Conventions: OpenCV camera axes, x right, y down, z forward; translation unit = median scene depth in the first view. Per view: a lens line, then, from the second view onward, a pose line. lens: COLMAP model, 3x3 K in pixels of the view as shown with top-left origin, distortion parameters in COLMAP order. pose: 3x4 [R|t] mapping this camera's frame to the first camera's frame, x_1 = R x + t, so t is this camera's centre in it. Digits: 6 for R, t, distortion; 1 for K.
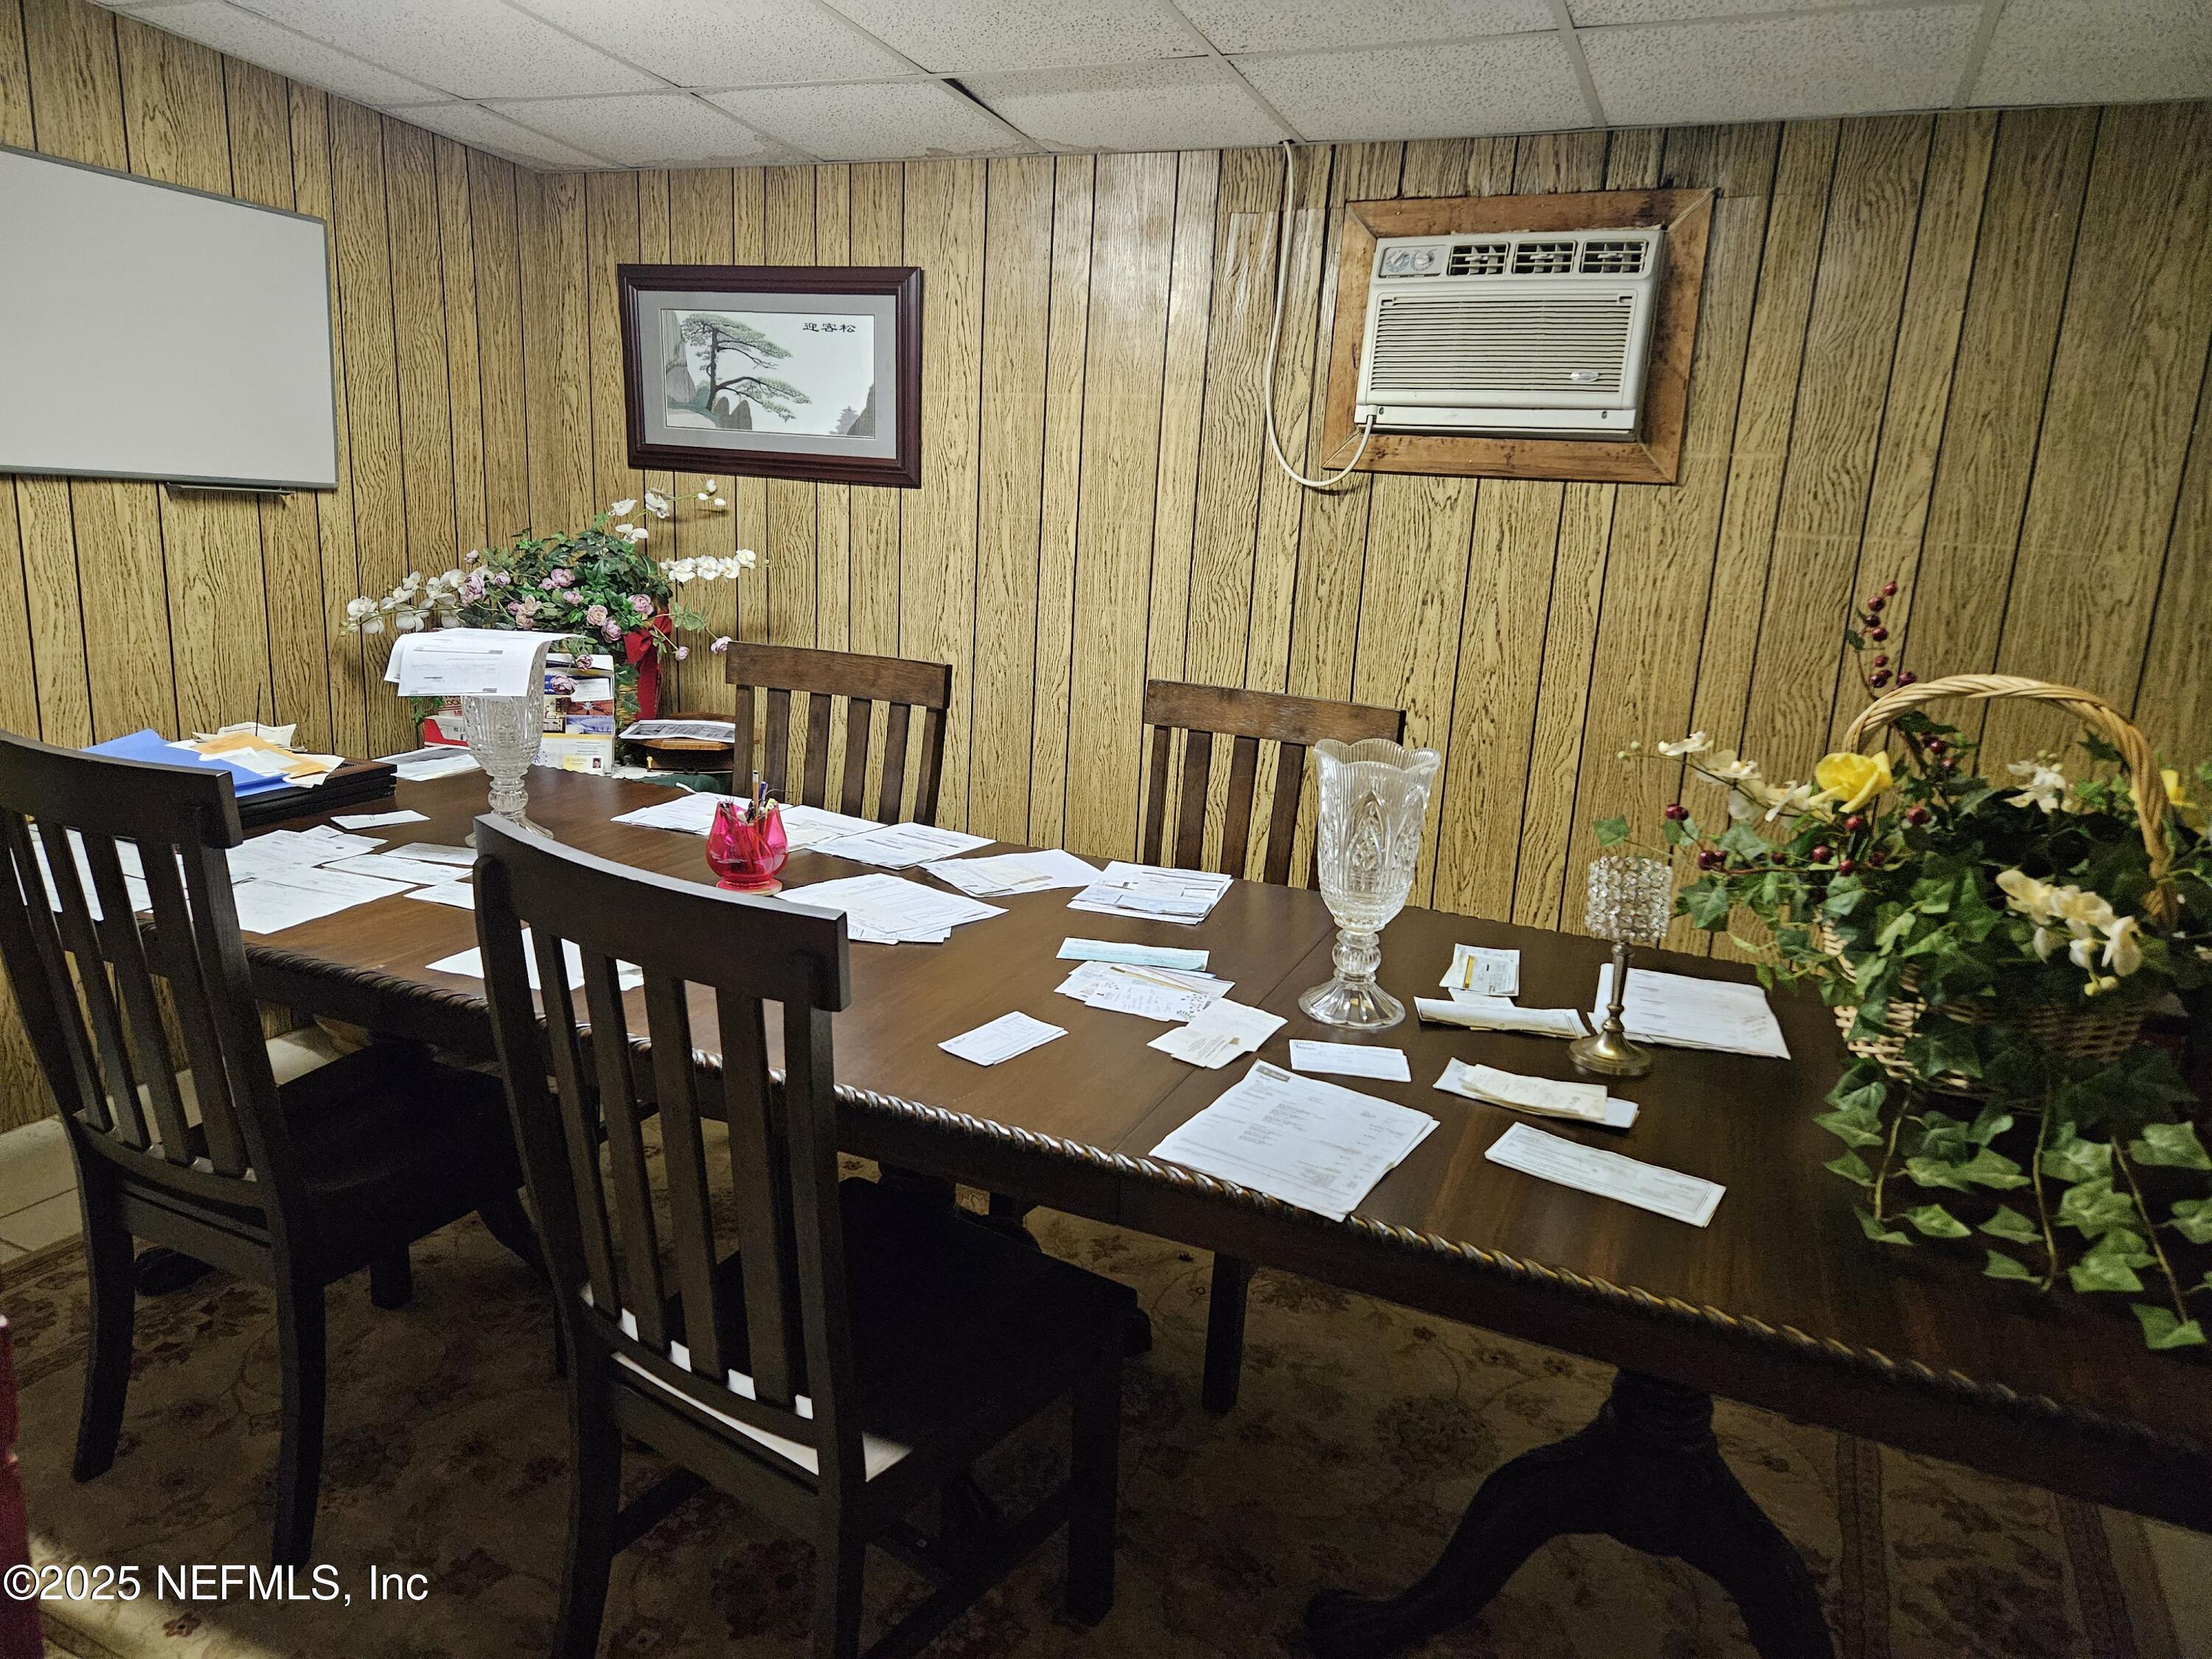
lens RADIAL K [[1478.0, 0, 1093.4], [0, 1478.0, 839.7], [0, 0, 1]] dist [0.053789, -0.036141]
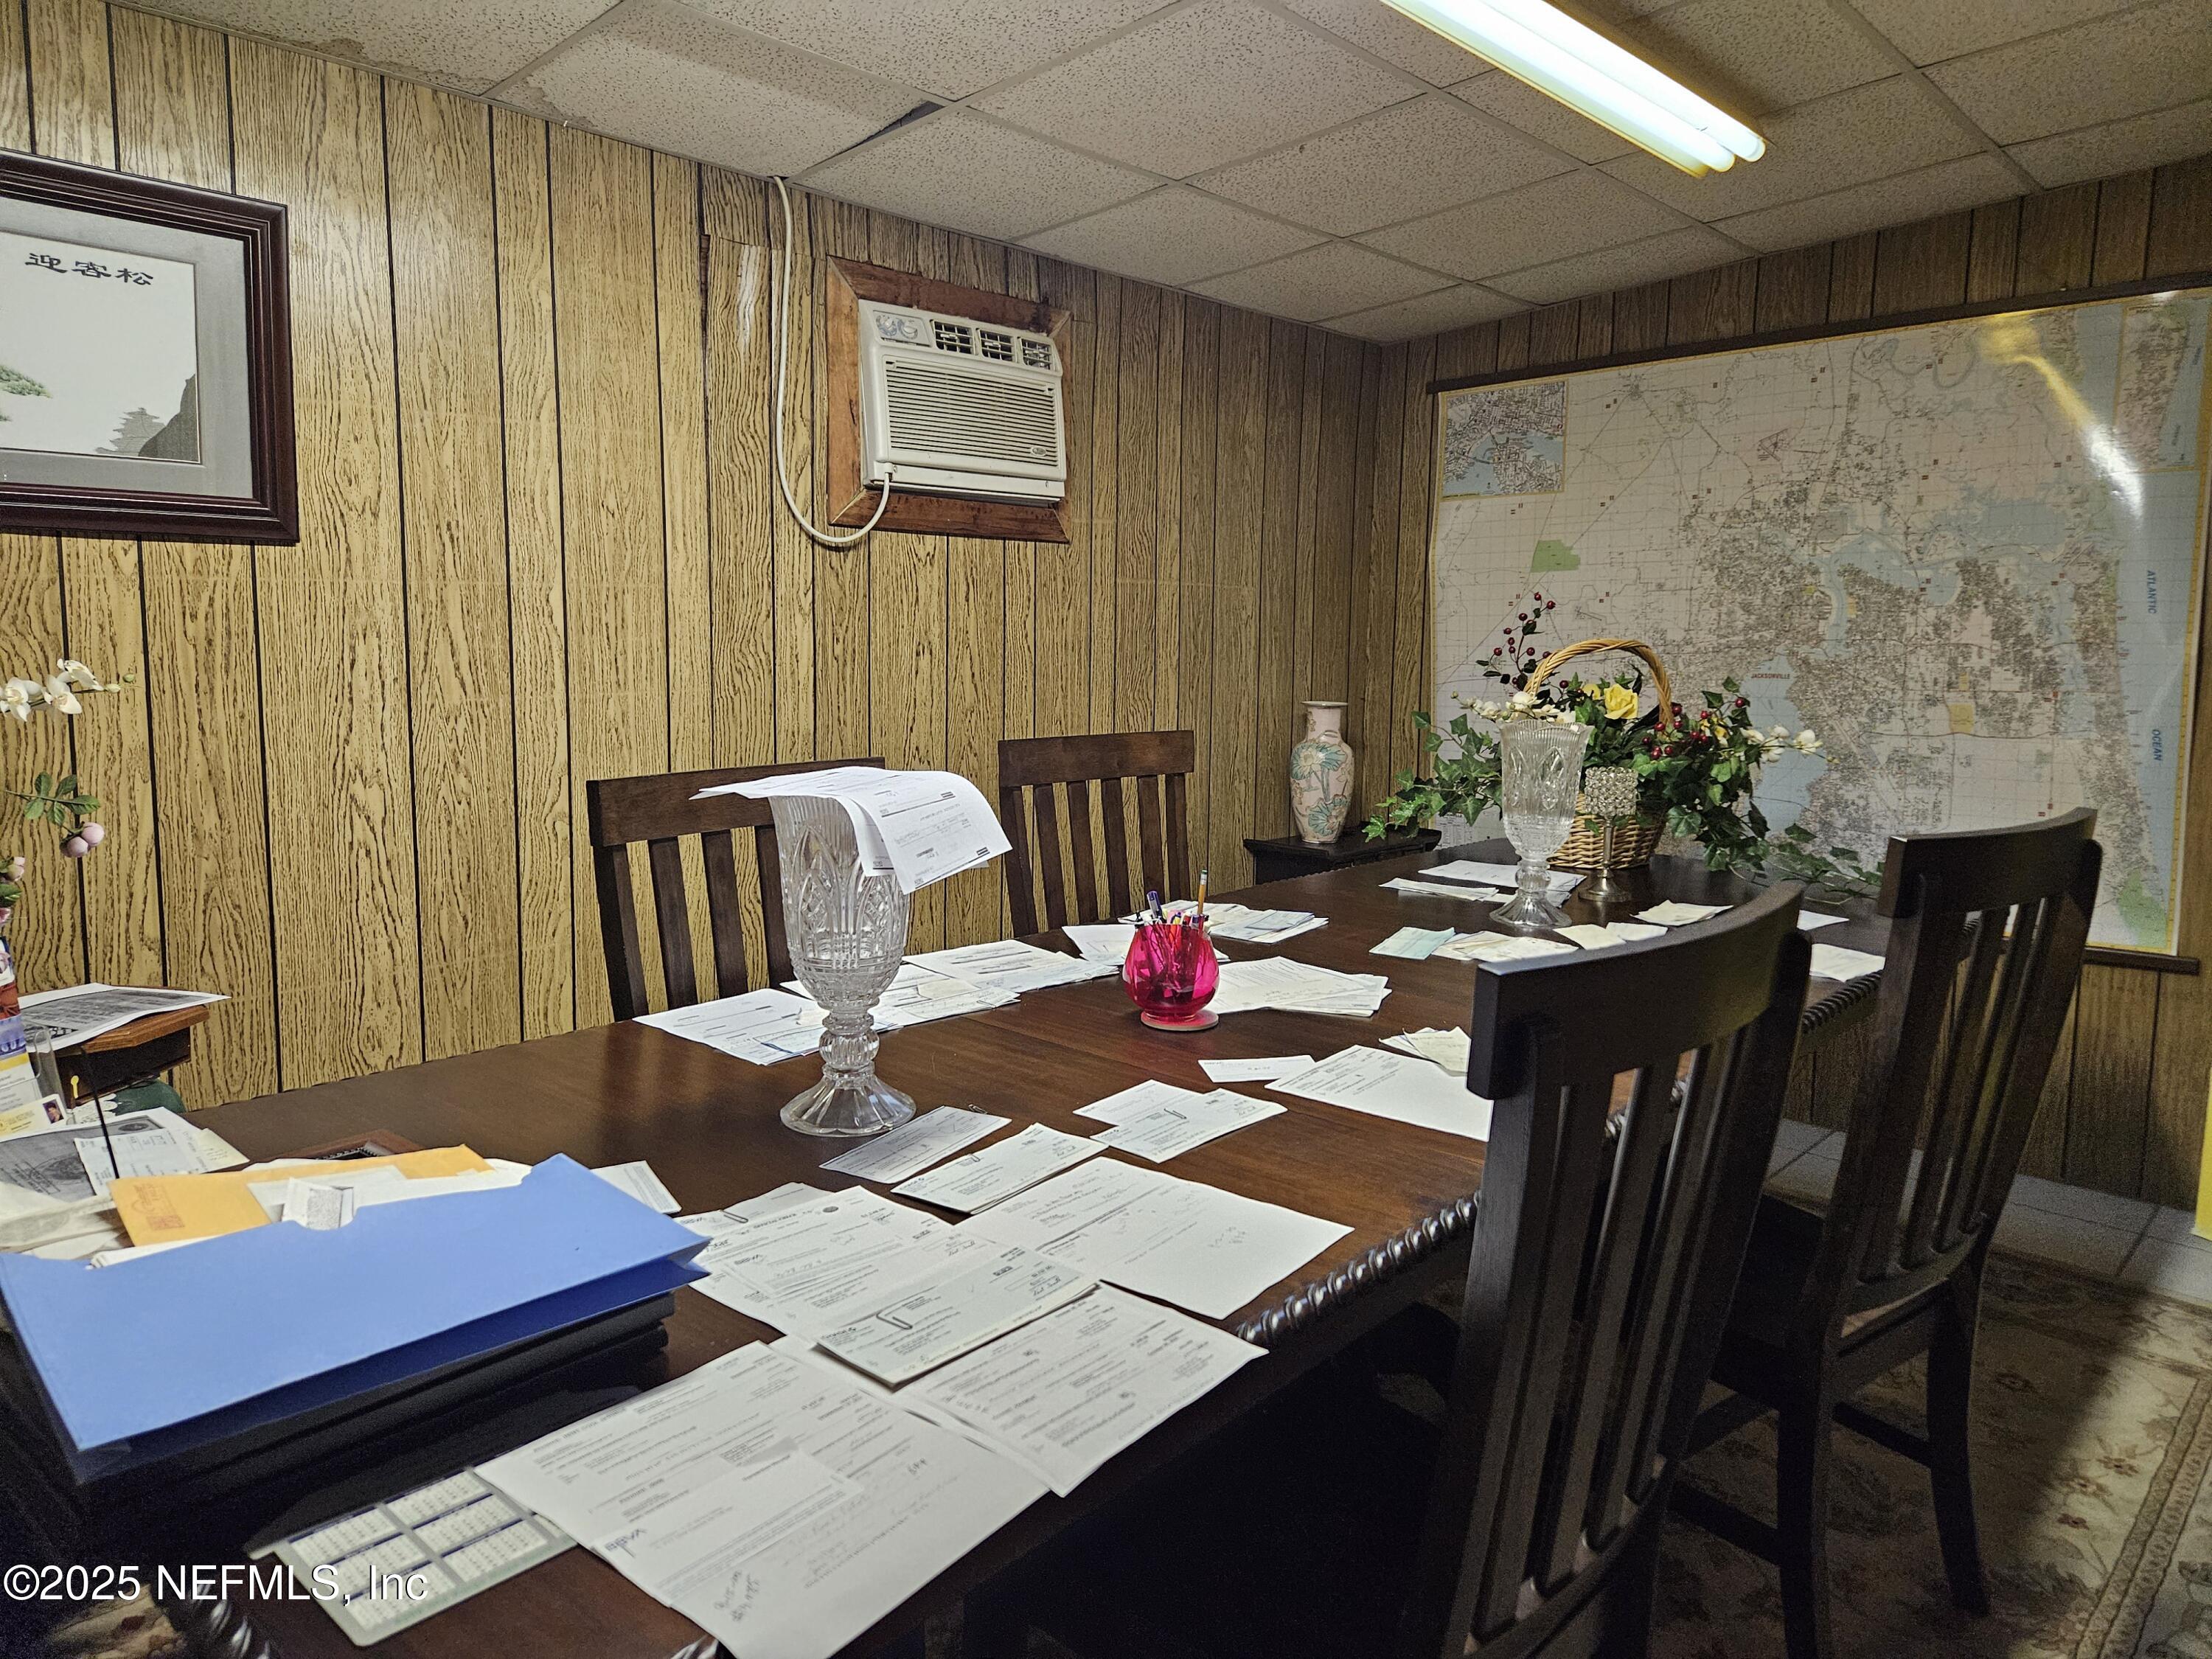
lens RADIAL K [[1439.3, 0, 1104.7], [0, 1439.3, 835.7], [0, 0, 1]] dist [0.011882, -0.012414]
pose [[0.312736, -0.185773, 0.931496, -0.672689], [0.228549, 0.966592, 0.116040, -0.119143], [-0.921933, 0.176602, 0.344747, 0.534288]]
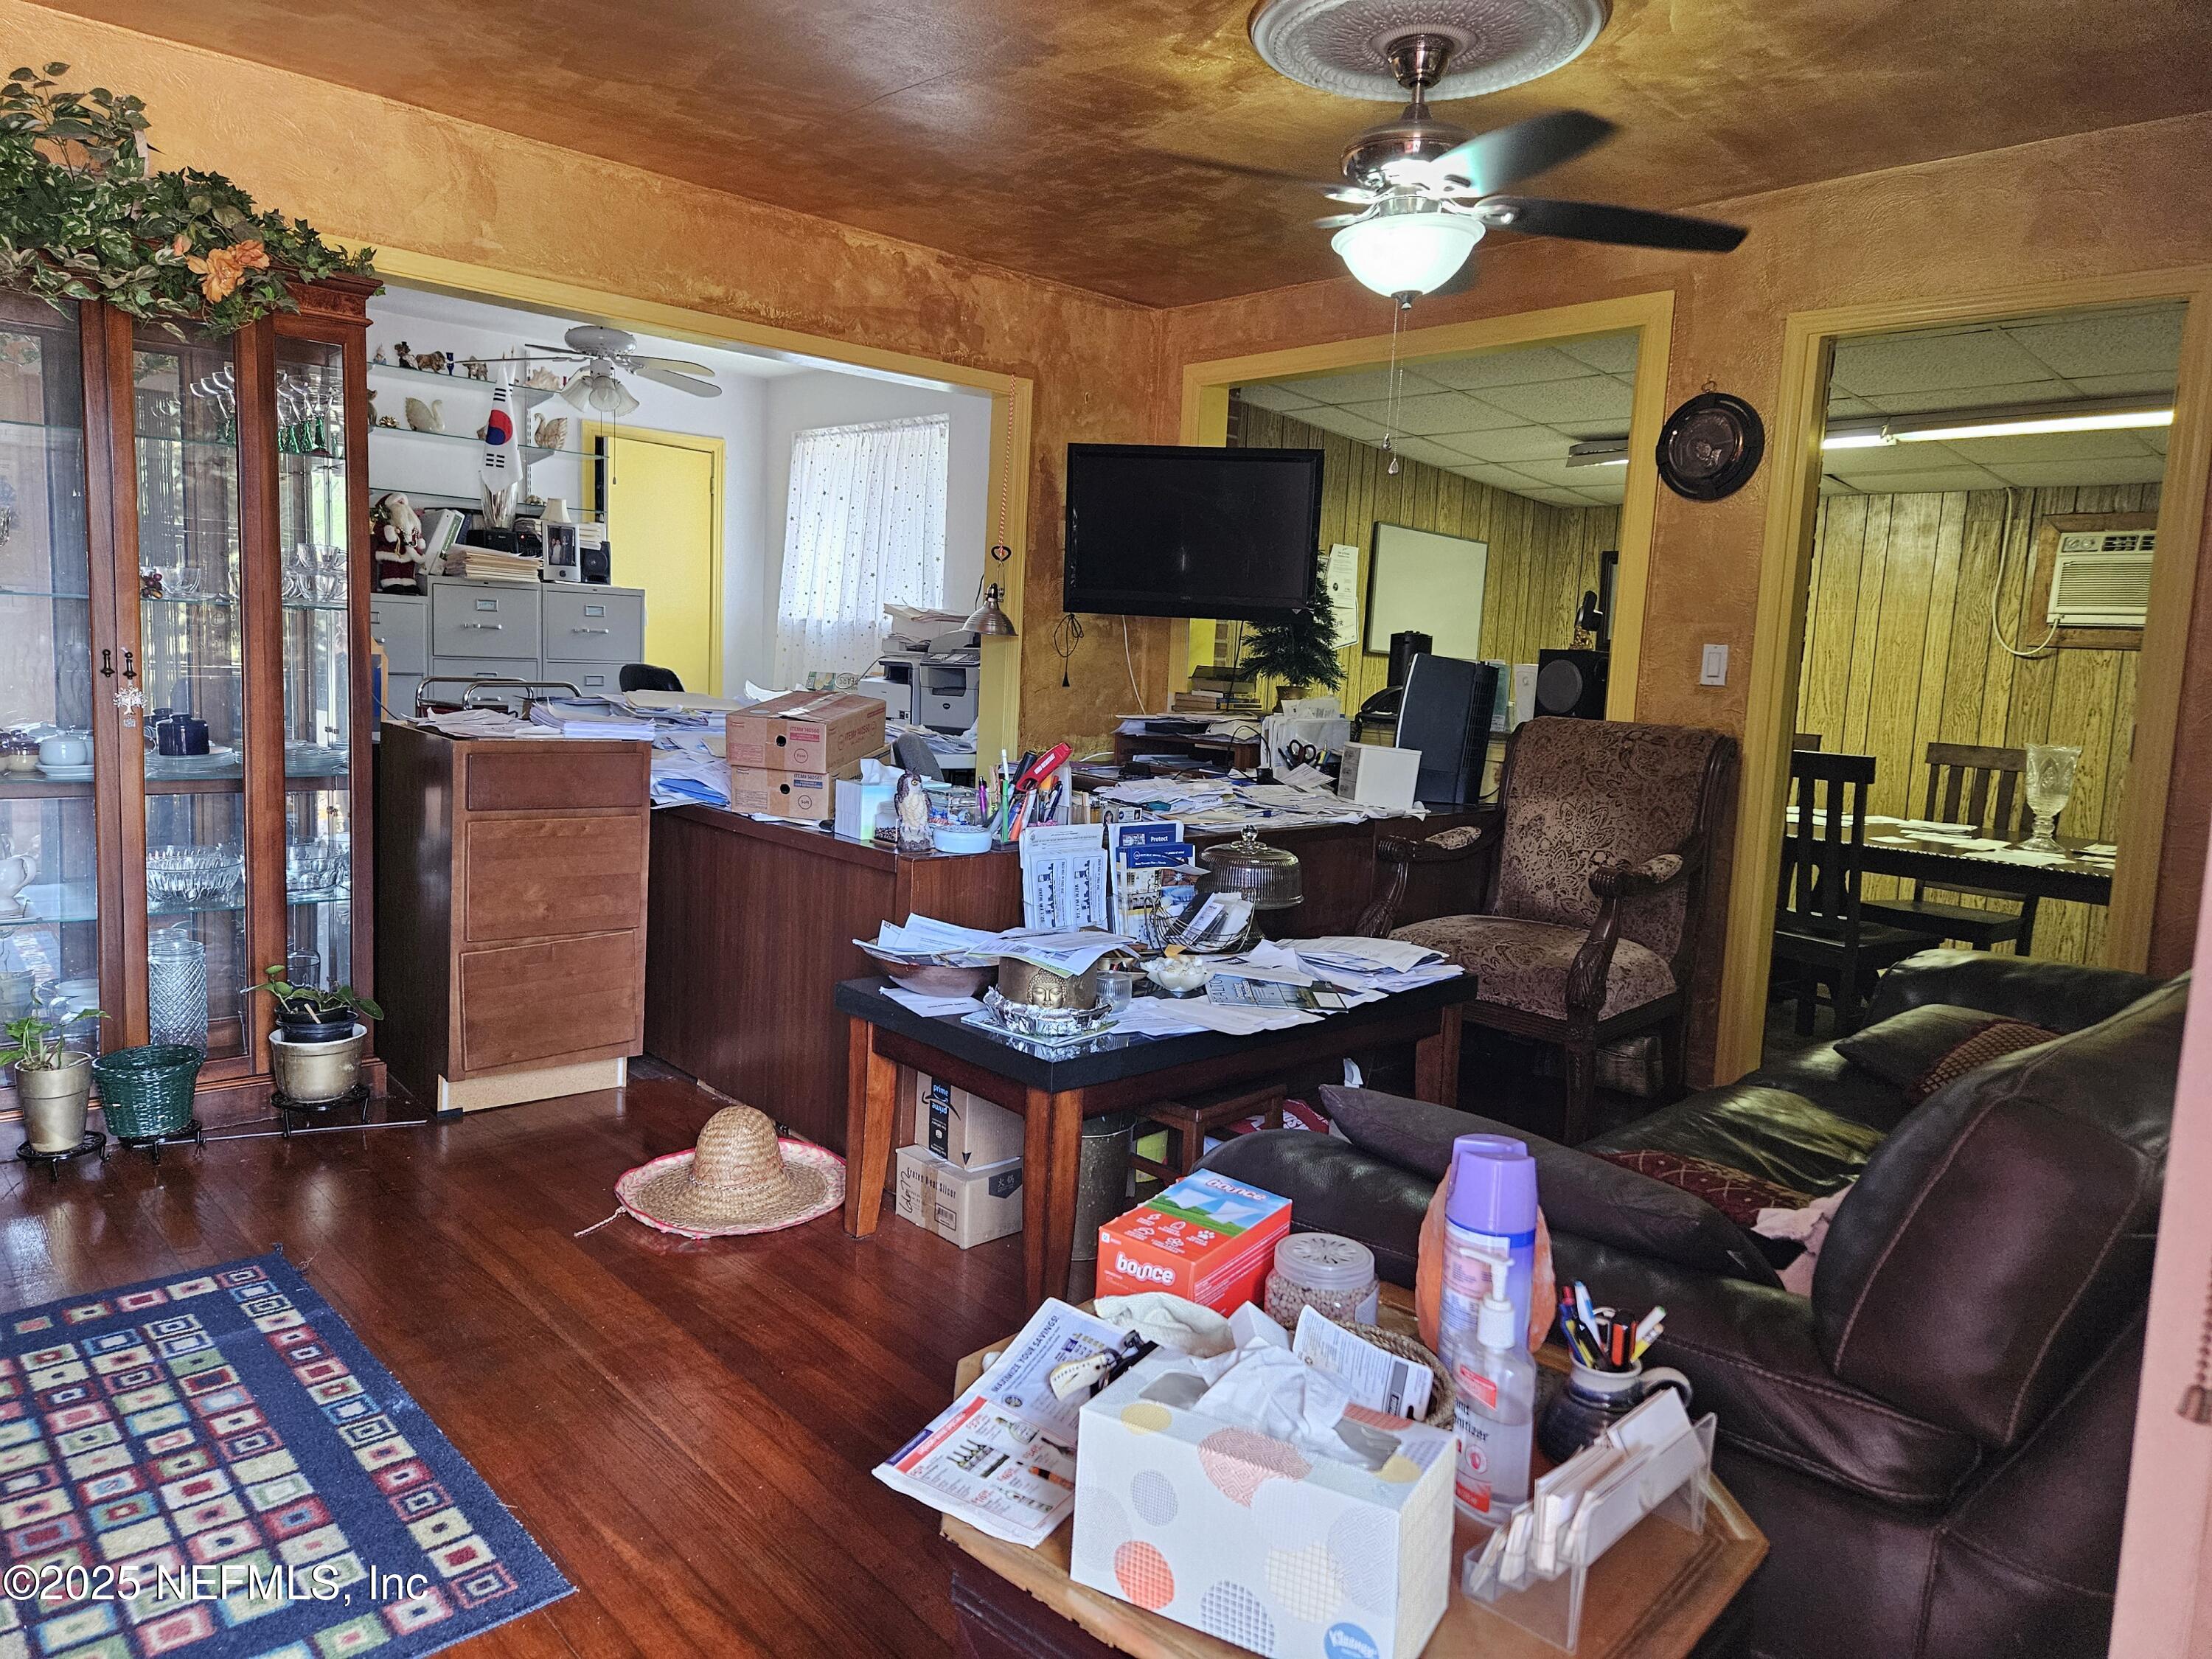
lens RADIAL K [[1478.0, 0, 1093.5], [0, 1478.0, 822.9], [0, 0, 1]] dist [0.053789, -0.036141]
pose [[0.921502, 0.033277, -0.386945, -0.191498], [-0.083112, 0.990138, -0.112779, 0.284237], [0.379376, 0.136086, 0.915180, -1.156725]]
